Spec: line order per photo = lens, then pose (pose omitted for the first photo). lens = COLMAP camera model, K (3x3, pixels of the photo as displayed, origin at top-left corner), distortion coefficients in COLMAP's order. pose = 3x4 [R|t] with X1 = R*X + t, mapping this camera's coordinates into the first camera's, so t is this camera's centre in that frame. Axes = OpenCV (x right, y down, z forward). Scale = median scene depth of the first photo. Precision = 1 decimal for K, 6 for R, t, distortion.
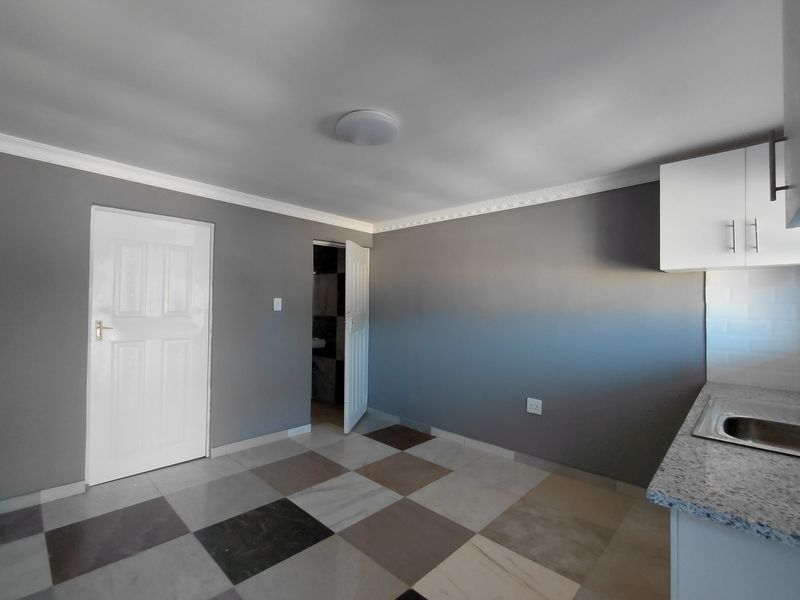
lens RADIAL K [[369.0, 0, 403.6], [0, 369.0, 299.1], [0, 0, 1]] dist [0.001277, -0.003488]
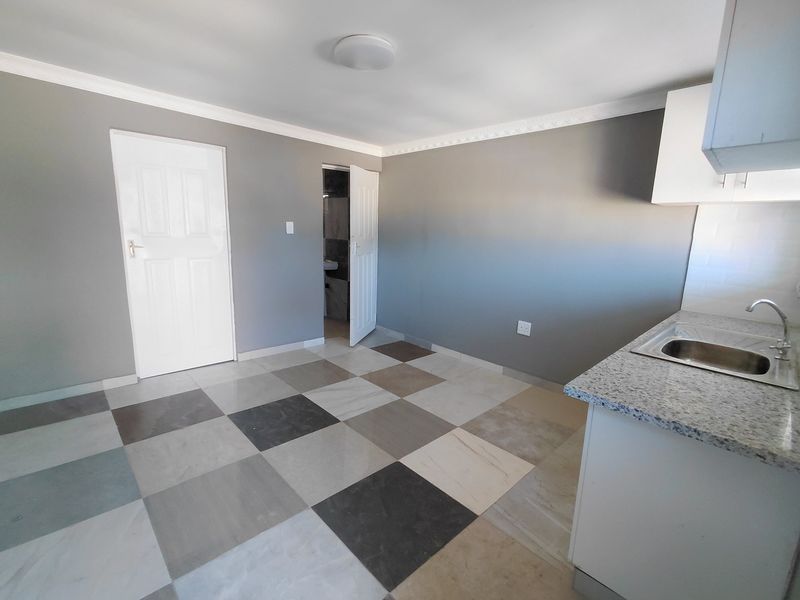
lens RADIAL K [[369.0, 0, 403.6], [0, 369.0, 299.1], [0, 0, 1]] dist [0.001277, -0.003488]
pose [[0.998407, 0.030775, -0.047285, 0.057236], [-0.020508, 0.978757, 0.203998, -0.011387], [0.052559, -0.202703, 0.977829, -0.085444]]
